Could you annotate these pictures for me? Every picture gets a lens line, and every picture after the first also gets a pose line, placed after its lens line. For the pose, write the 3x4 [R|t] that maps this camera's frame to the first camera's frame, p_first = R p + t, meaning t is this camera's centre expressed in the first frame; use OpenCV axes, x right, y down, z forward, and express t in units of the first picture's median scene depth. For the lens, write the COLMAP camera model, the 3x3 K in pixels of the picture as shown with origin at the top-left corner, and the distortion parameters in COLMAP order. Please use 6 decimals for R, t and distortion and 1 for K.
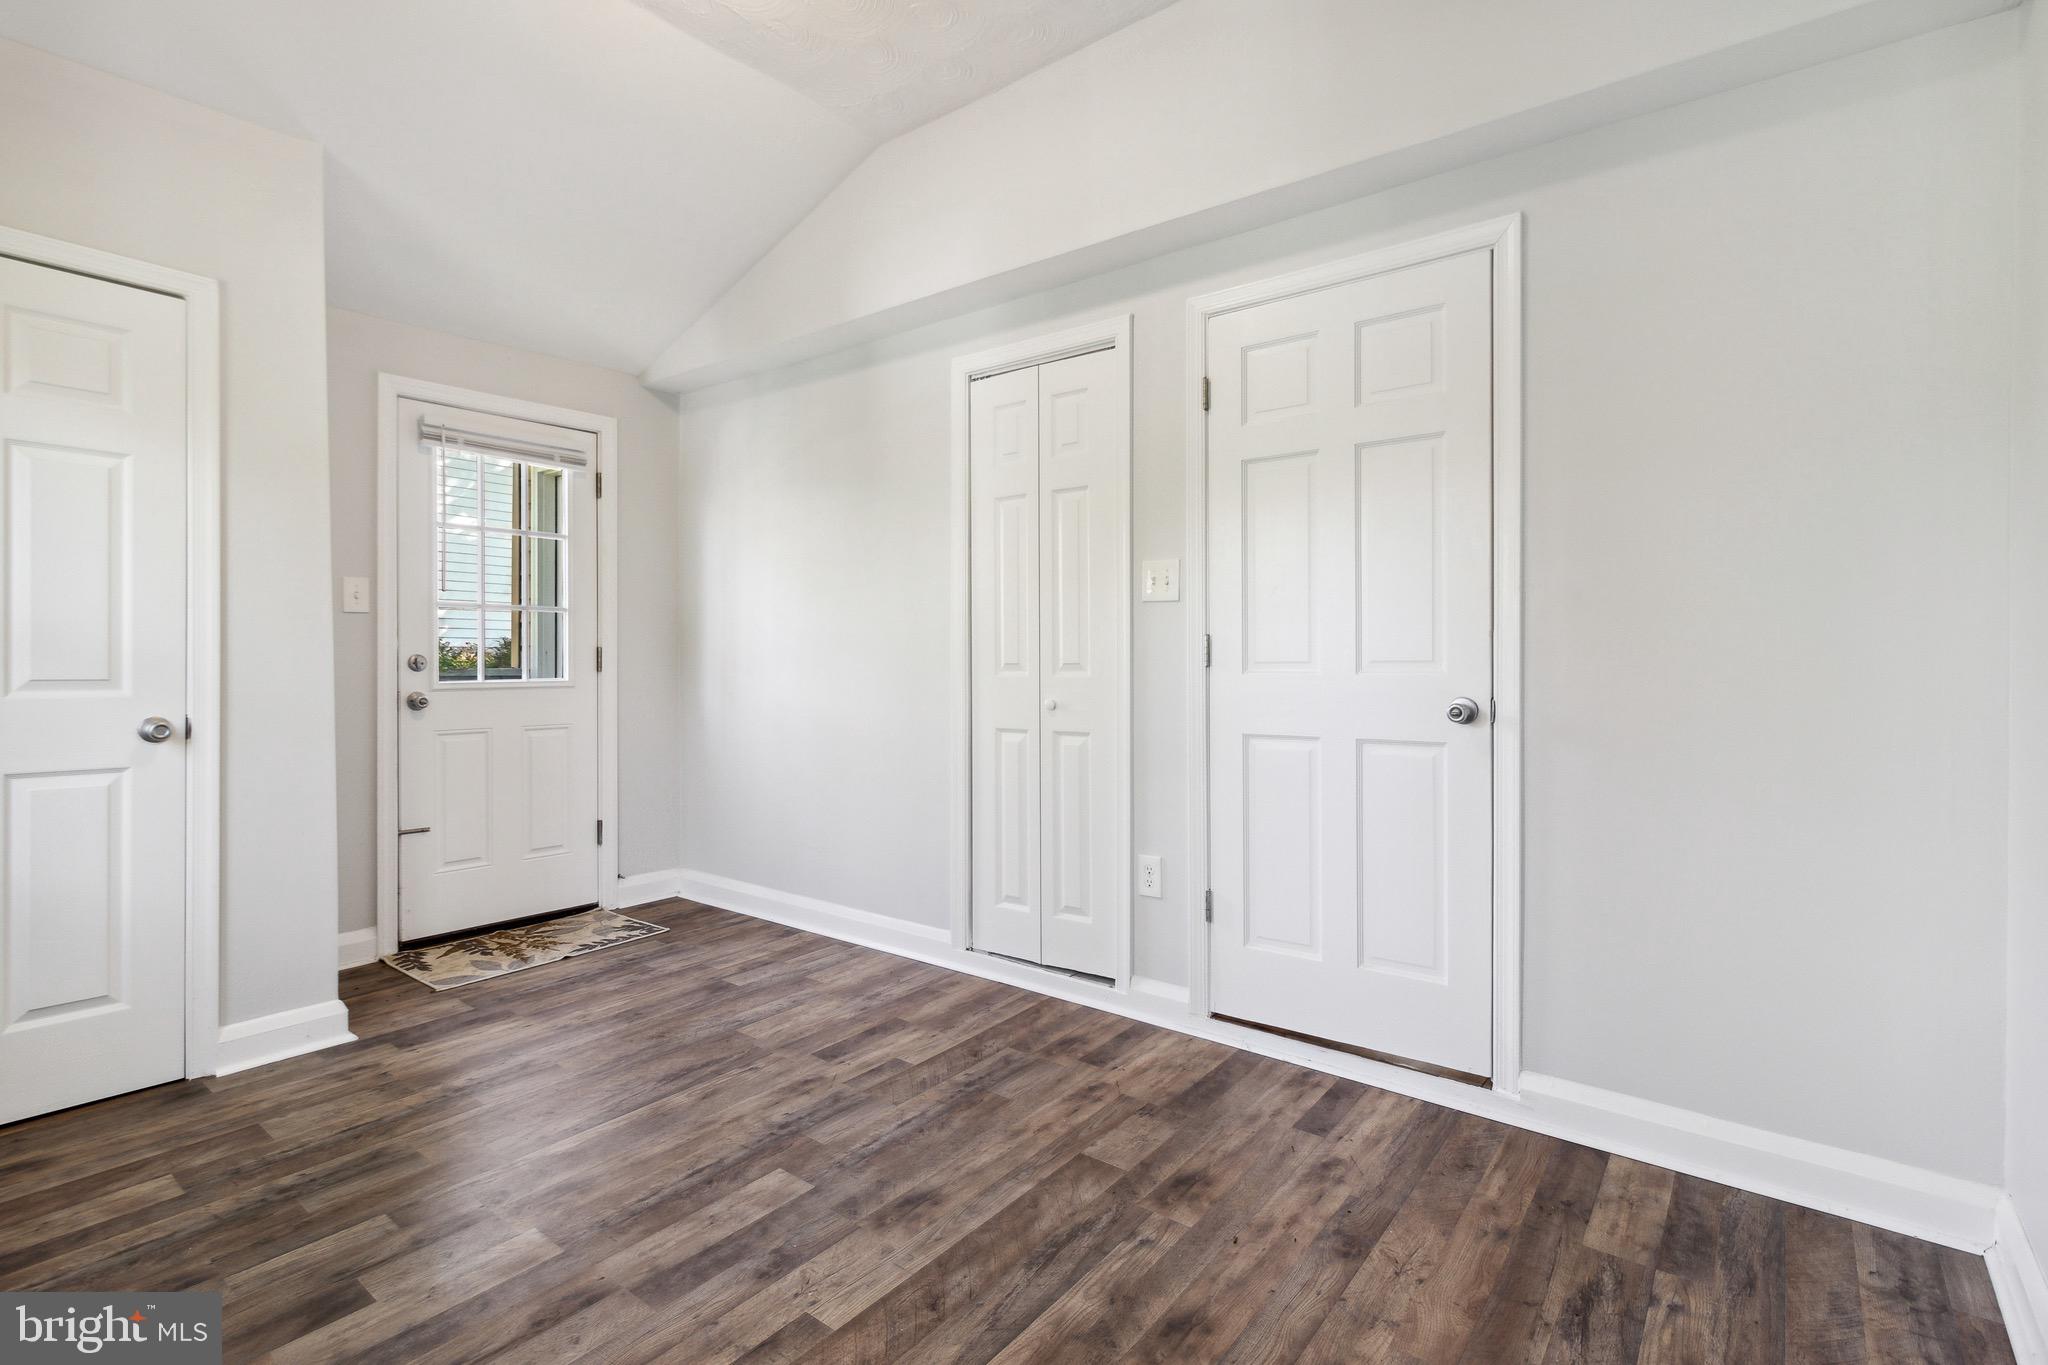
lens RADIAL K [[972.0, 0, 1029.7], [0, 972.0, 673.6], [0, 0, 1]] dist [0.000116, -0.000416]
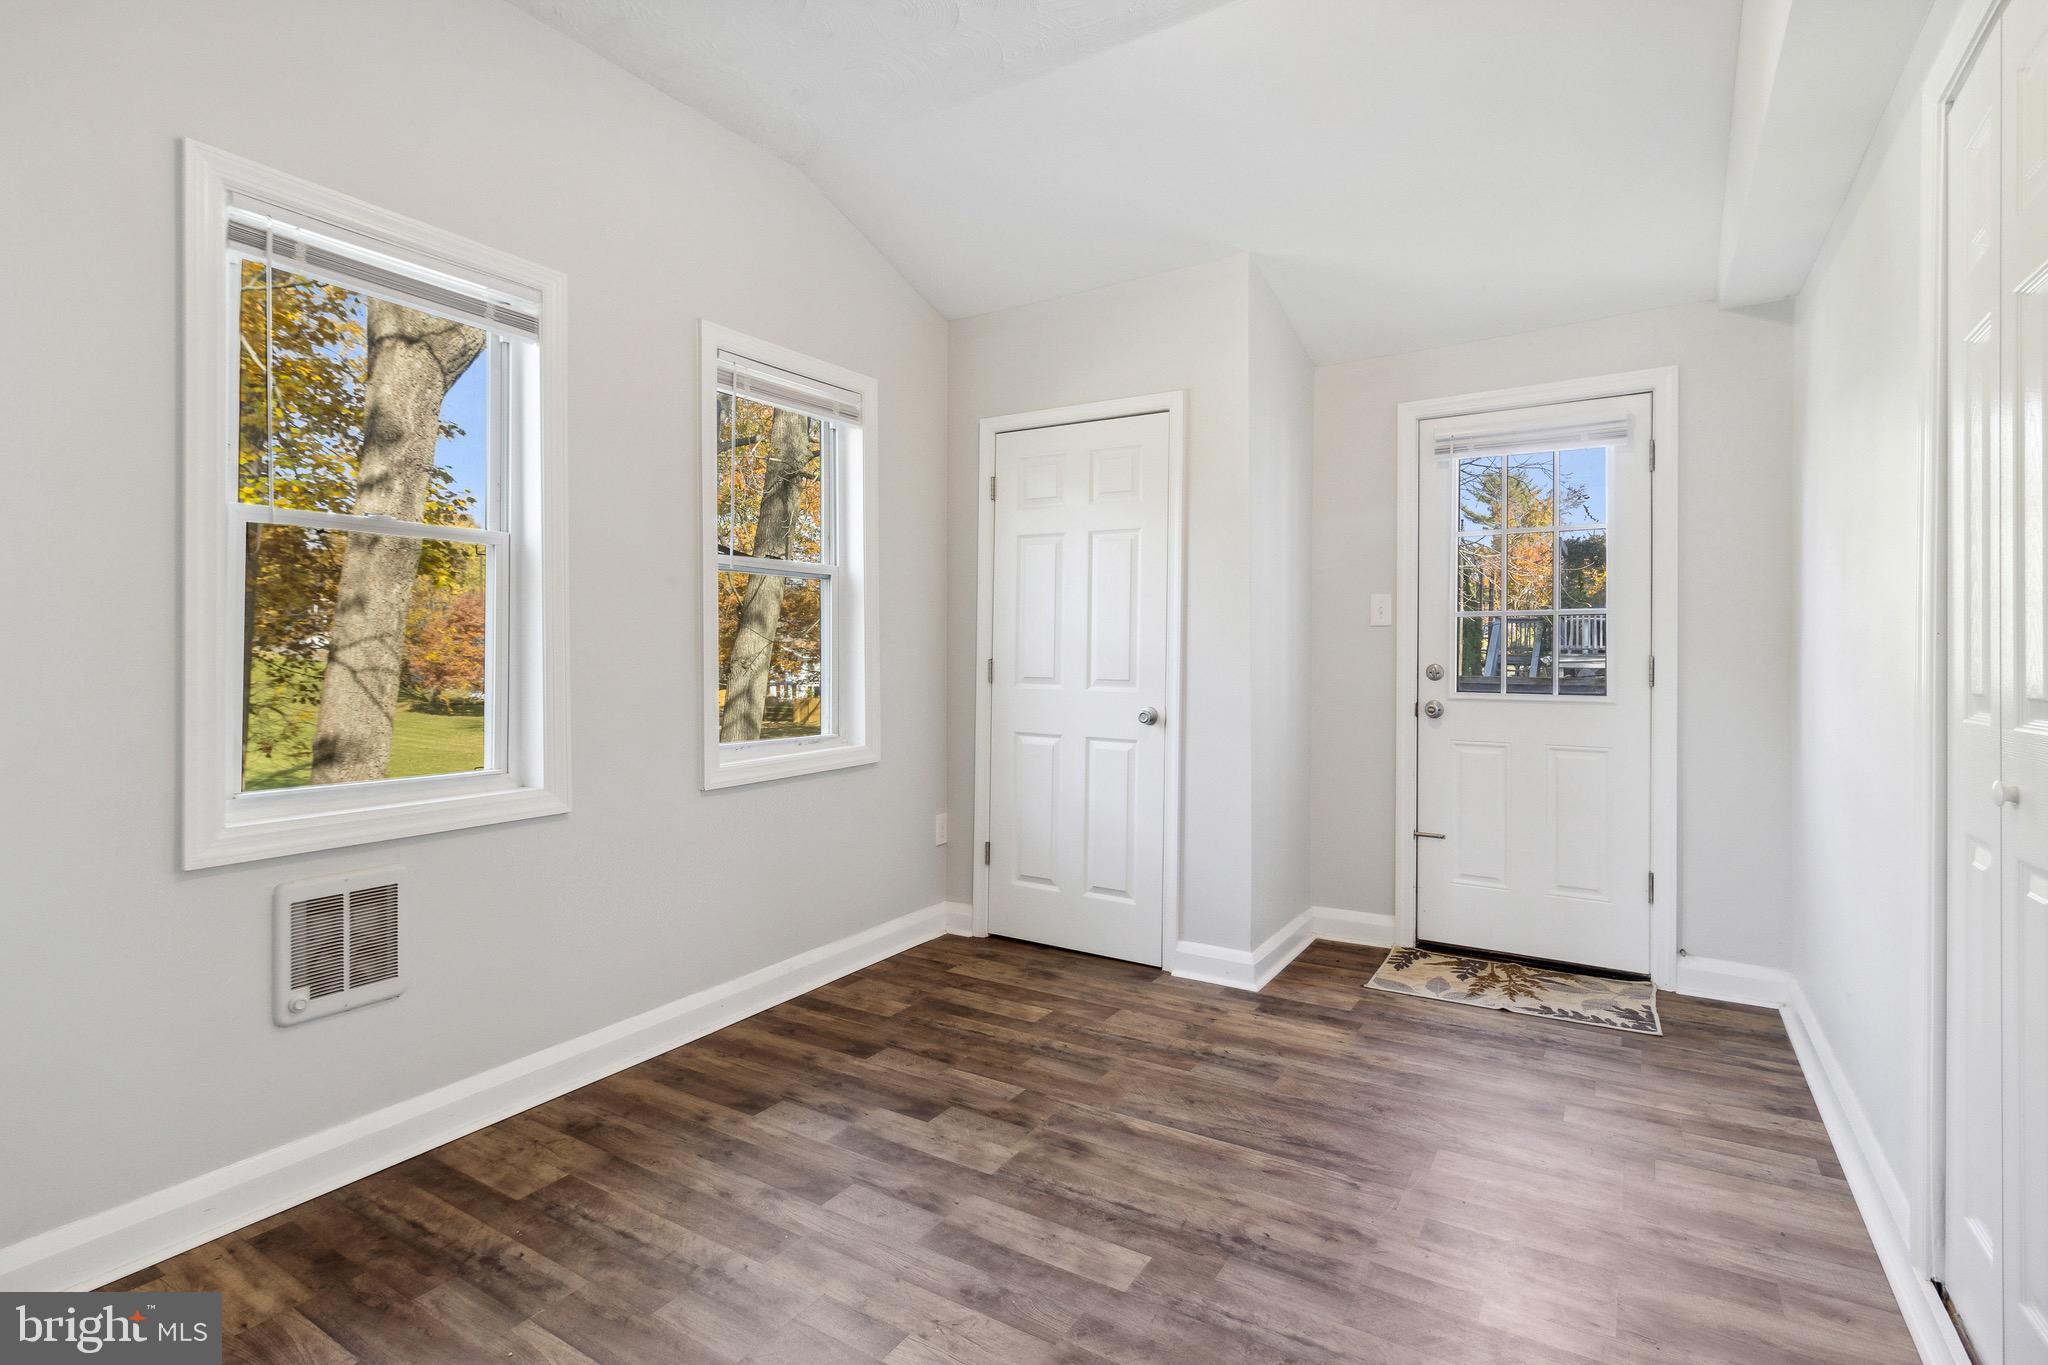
lens RADIAL K [[972.0, 0, 1010.3], [0, 972.0, 649.3], [0, 0, 1]] dist [0.000116, -0.000416]
pose [[0.087924, -0.006972, -0.996103, 0.565642], [-0.021932, 0.999720, -0.008933, -0.026253], [0.995886, 0.022632, 0.087747, 0.730518]]
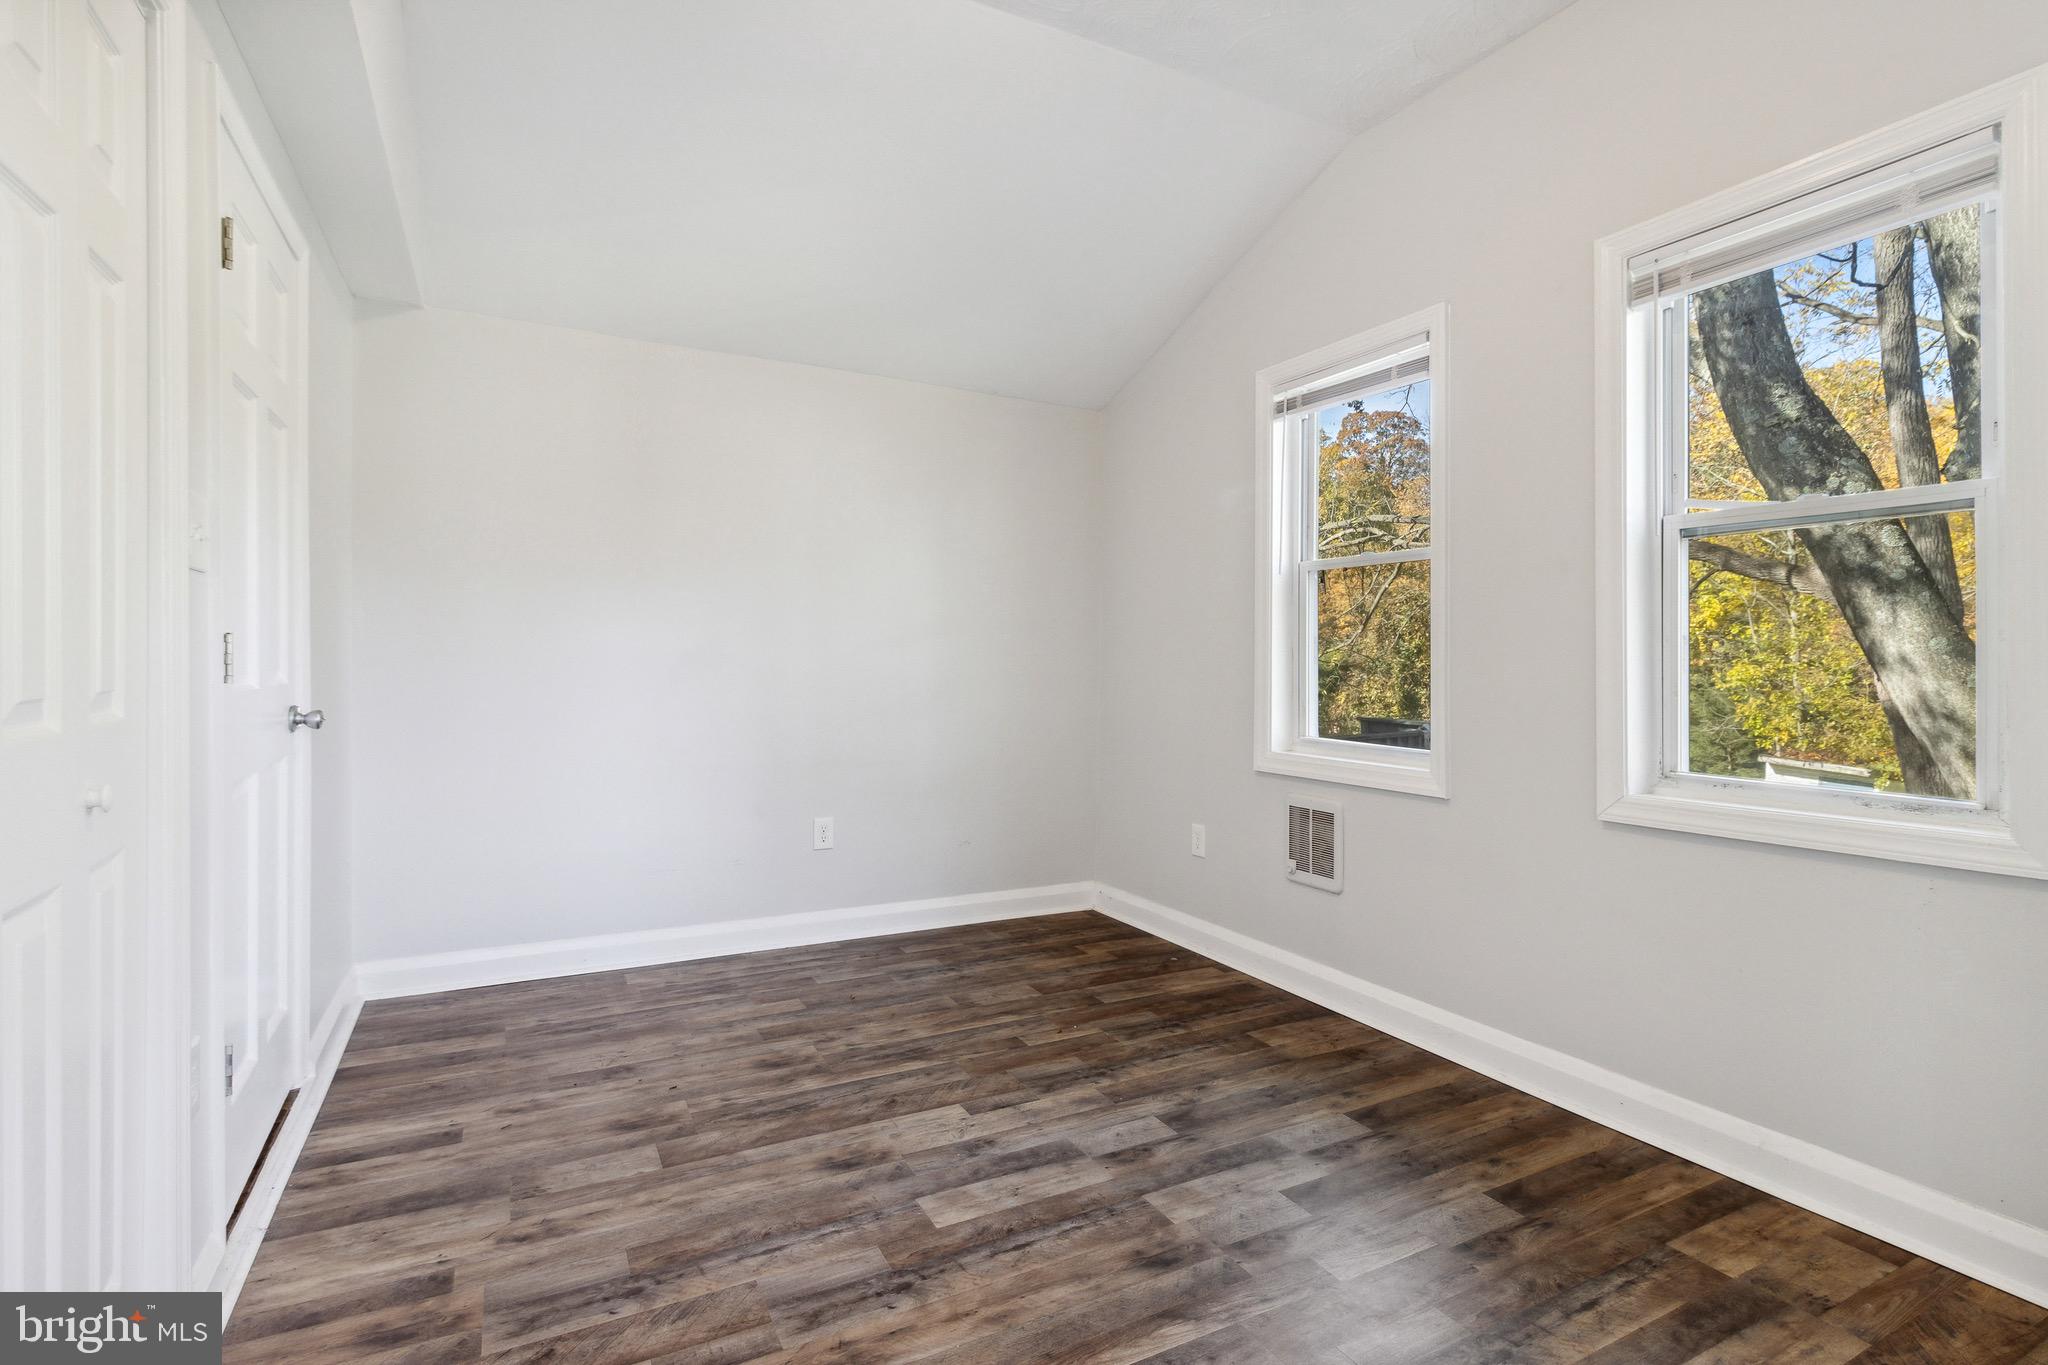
lens RADIAL K [[972.0, 0, 1042.4], [0, 972.0, 654.5], [0, 0, 1]] dist [0.000116, -0.000416]
pose [[-0.918394, -0.004115, 0.395646, -0.657951], [0.003834, 0.999806, 0.019299, -0.042622], [-0.395649, 0.019240, -0.918200, 1.665372]]
